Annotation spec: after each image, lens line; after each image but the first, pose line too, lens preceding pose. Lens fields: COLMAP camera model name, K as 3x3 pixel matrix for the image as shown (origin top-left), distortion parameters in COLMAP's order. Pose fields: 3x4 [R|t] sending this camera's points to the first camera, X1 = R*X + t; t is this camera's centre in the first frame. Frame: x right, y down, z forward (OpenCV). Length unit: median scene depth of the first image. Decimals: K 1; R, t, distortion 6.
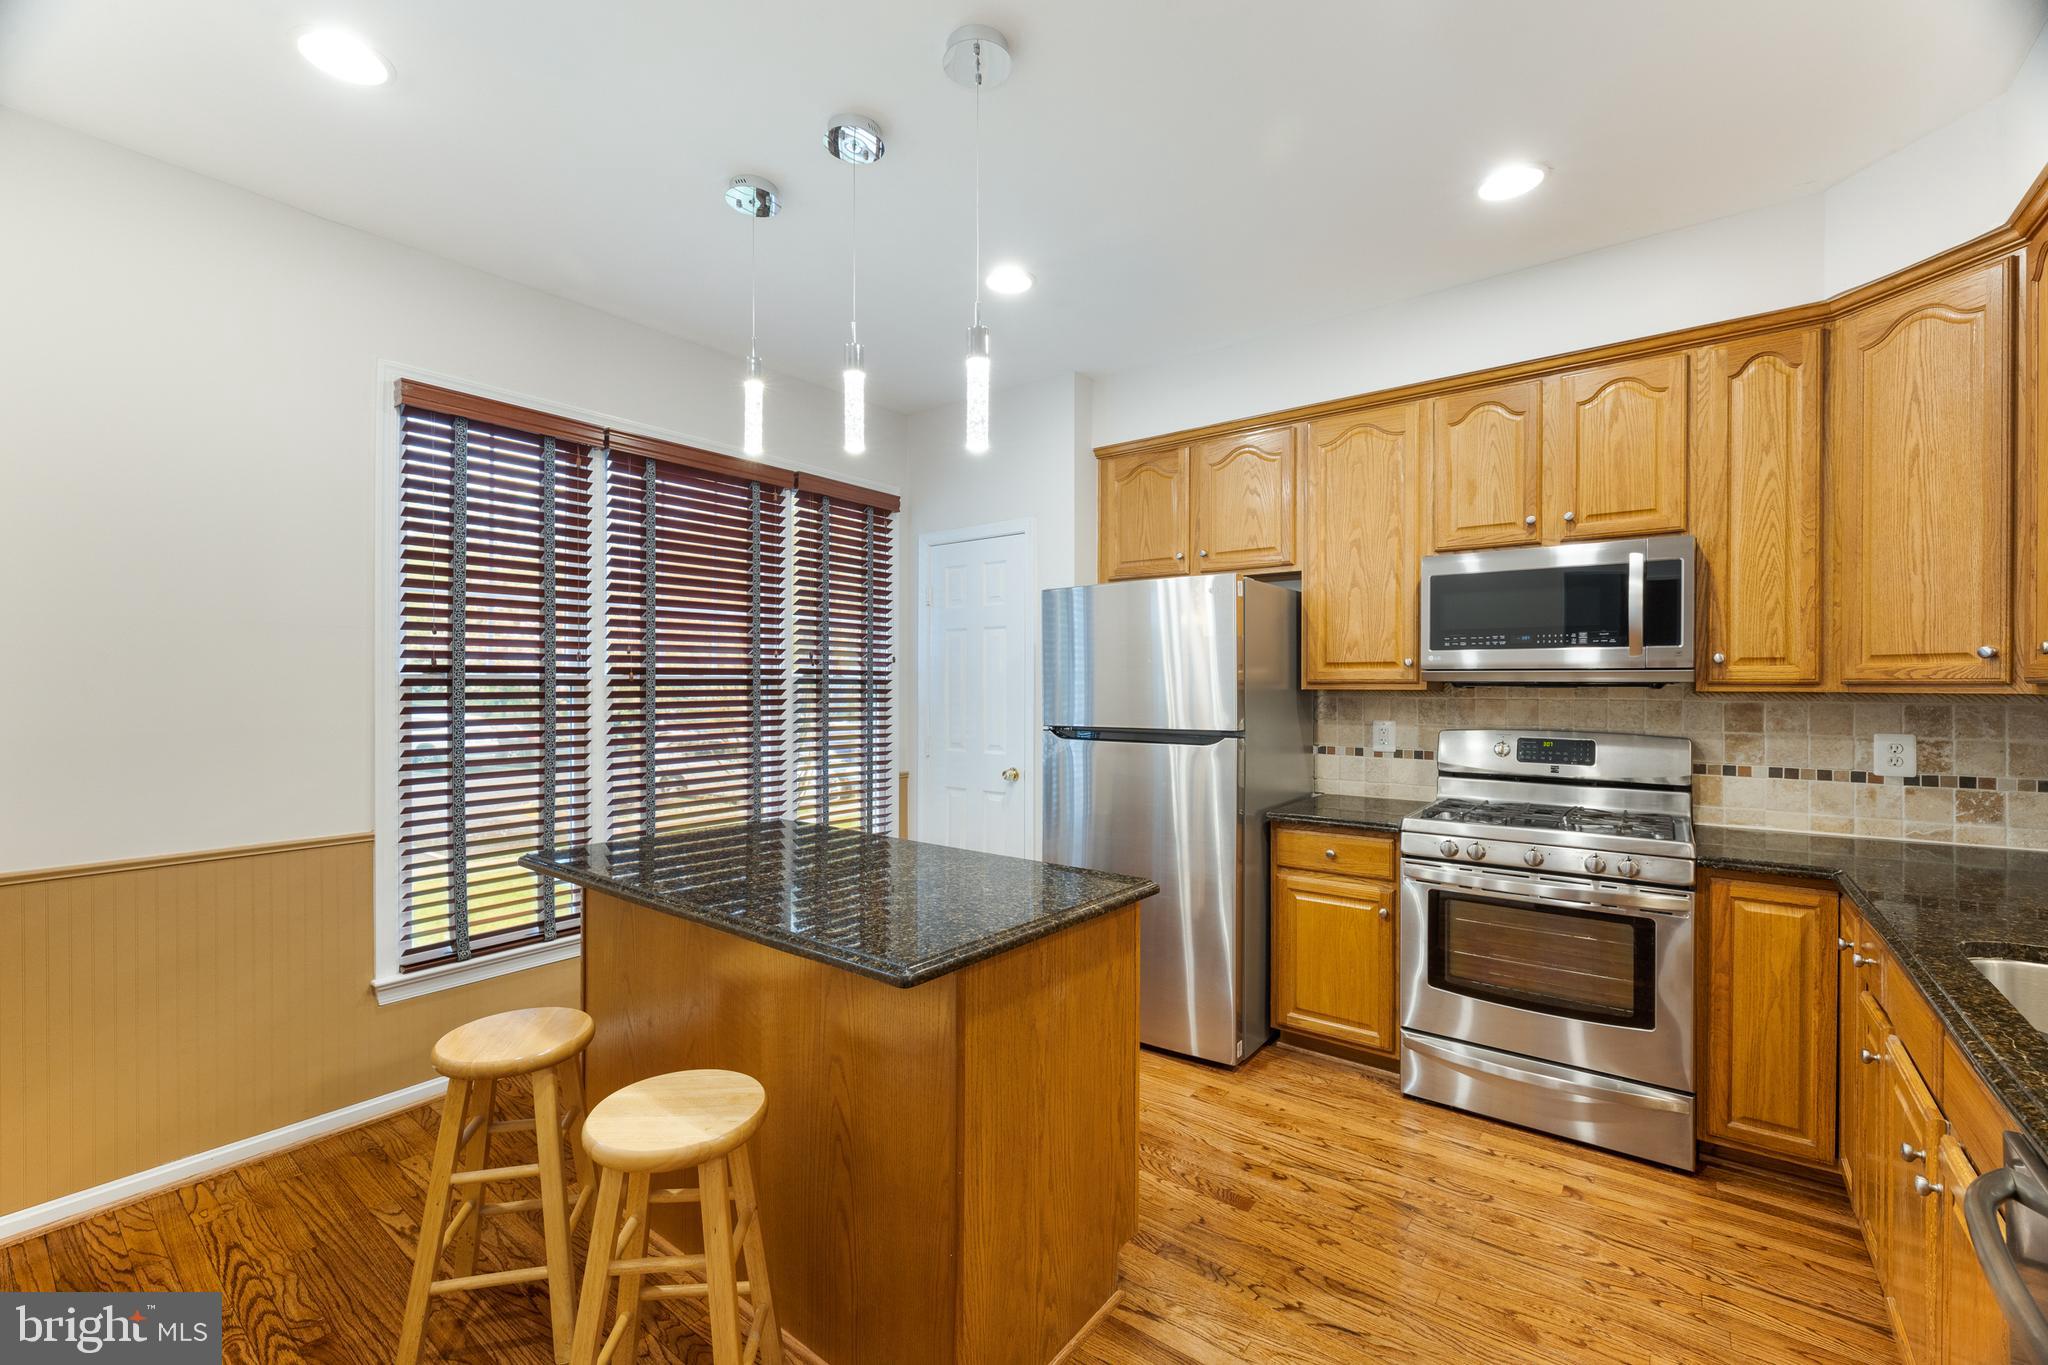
lens RADIAL K [[850.6, 0, 1023.0], [0, 850.6, 685.4], [0, 0, 1]] dist [0.000418, 0.000063]
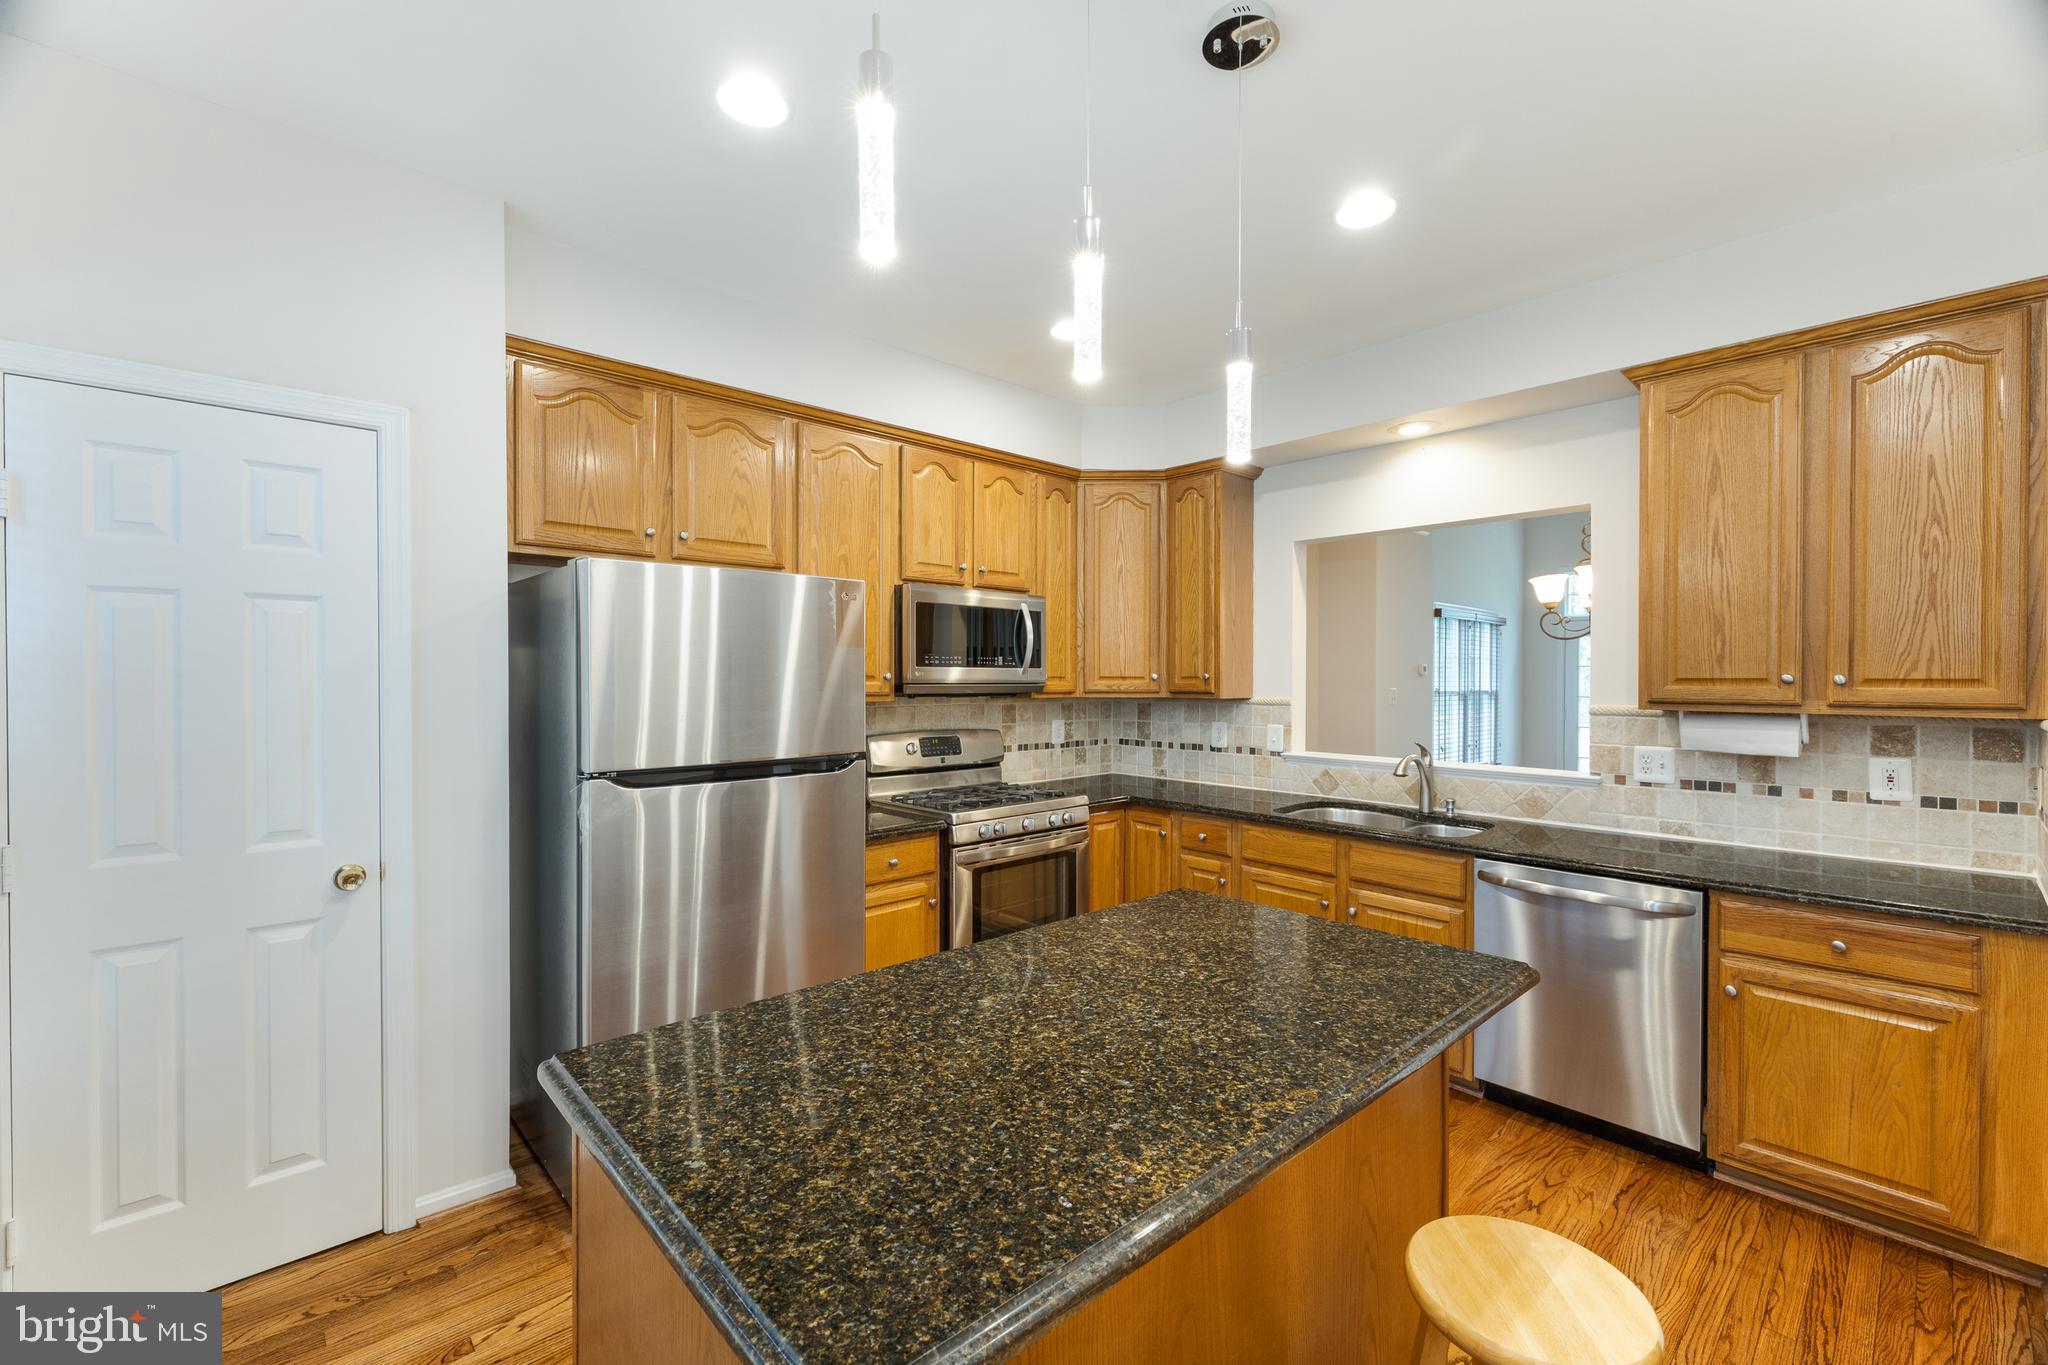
lens RADIAL K [[850.6, 0, 1023.0], [0, 850.6, 685.4], [0, 0, 1]] dist [0.000418, 0.000063]
pose [[0.169649, -0.009190, 0.985462, -0.690564], [0.002109, 0.999958, 0.008962, -0.028644], [-0.985502, 0.000558, 0.169661, 0.735020]]
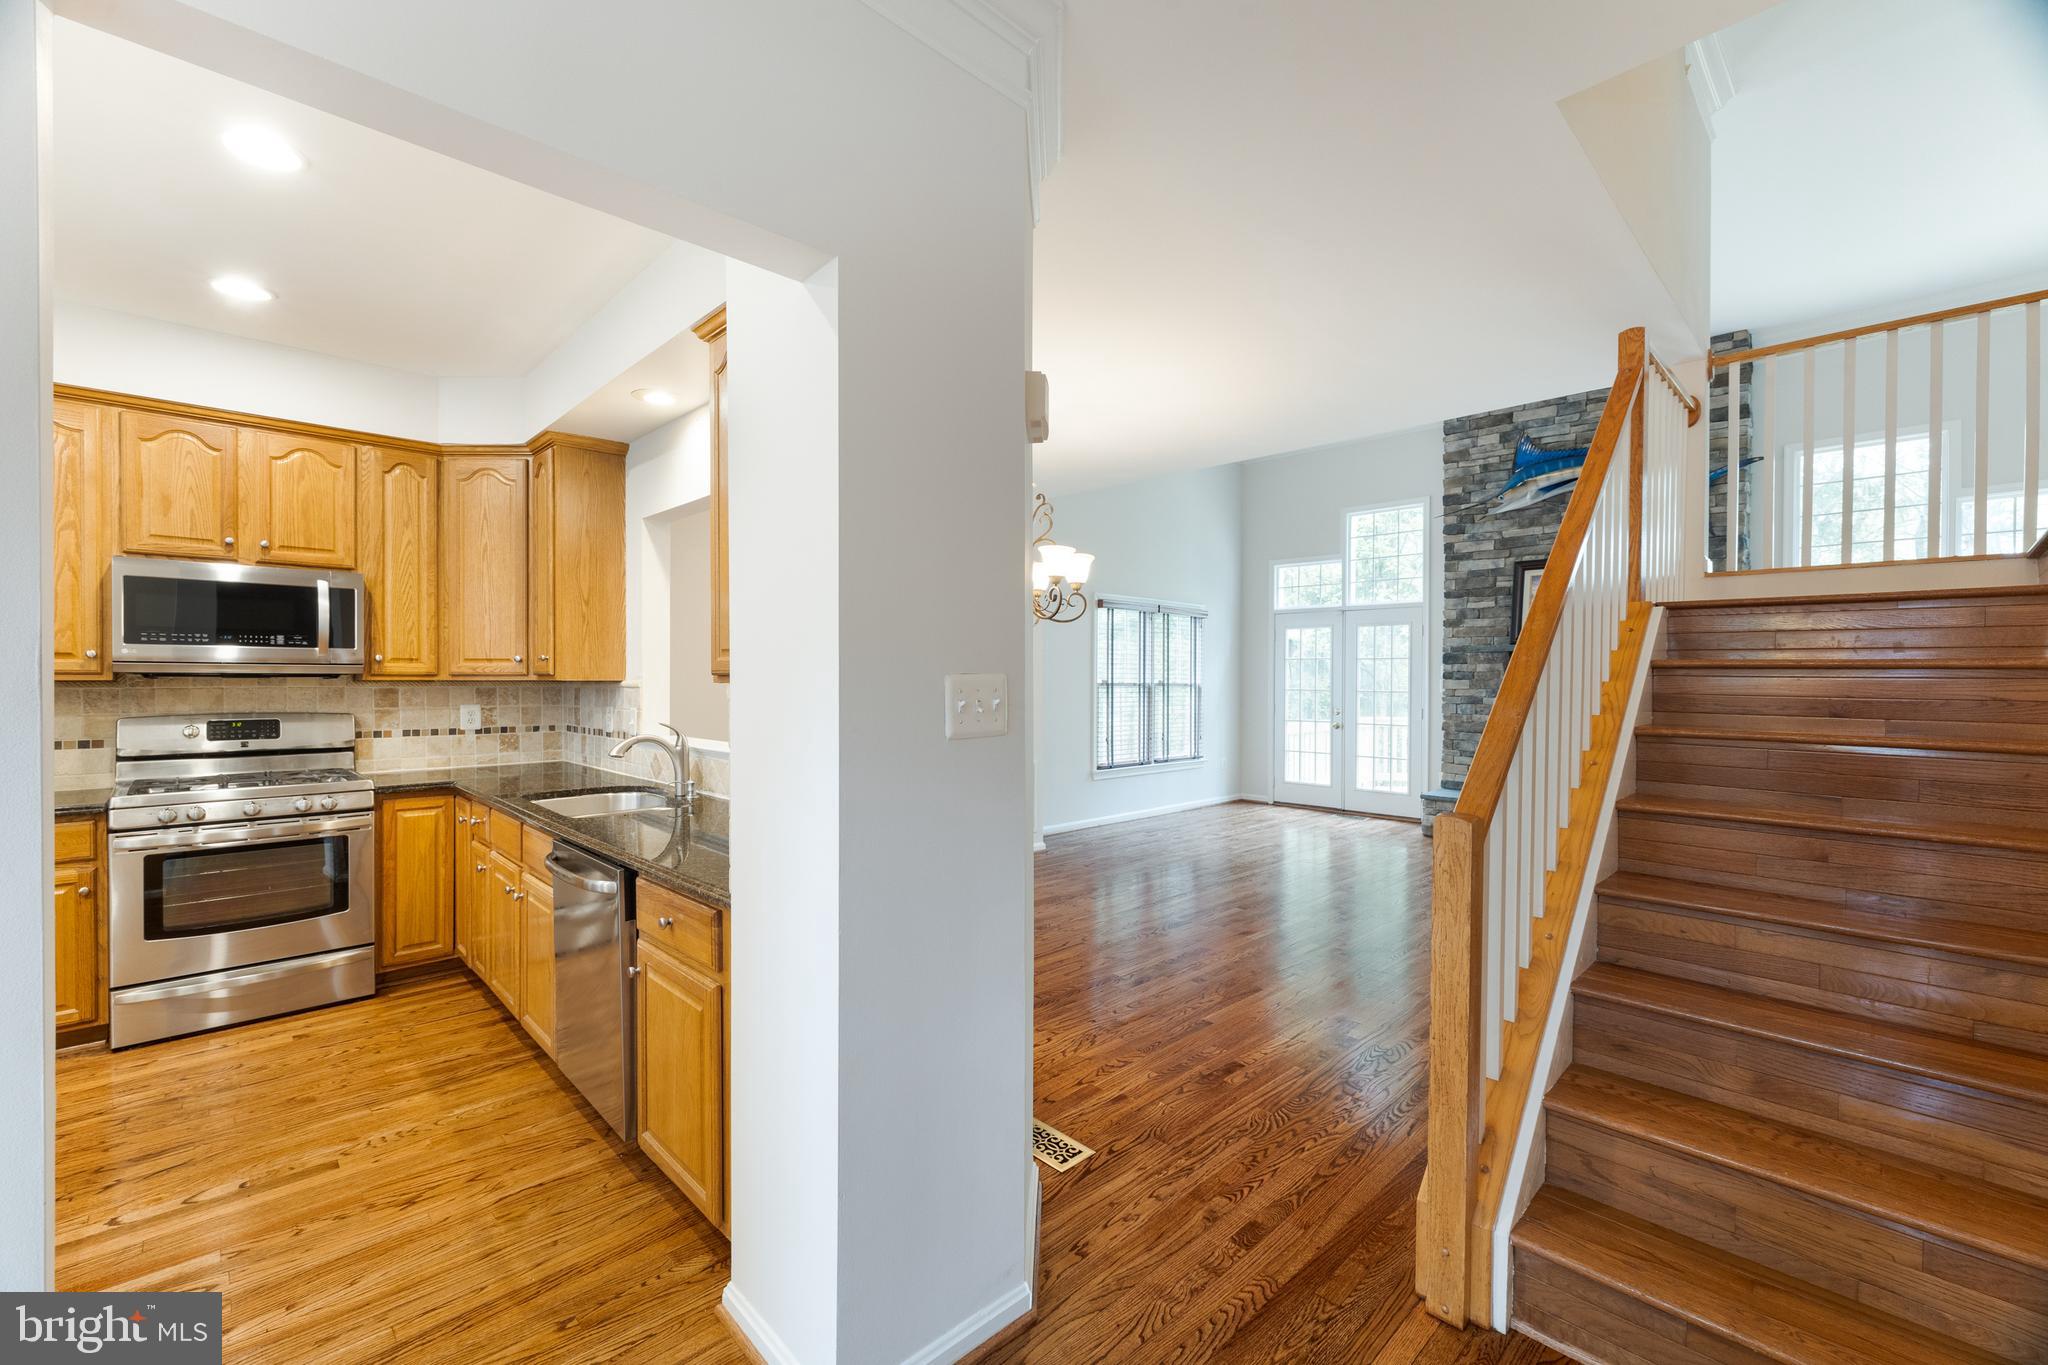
lens RADIAL K [[850.6, 0, 1023.0], [0, 850.6, 685.4], [0, 0, 1]] dist [0.000418, 0.000063]
pose [[0.140947, -0.009348, 0.989973, -0.481180], [0.001391, 0.999956, 0.009245, 0.004019], [-0.990016, 0.000074, 0.140954, -0.318872]]
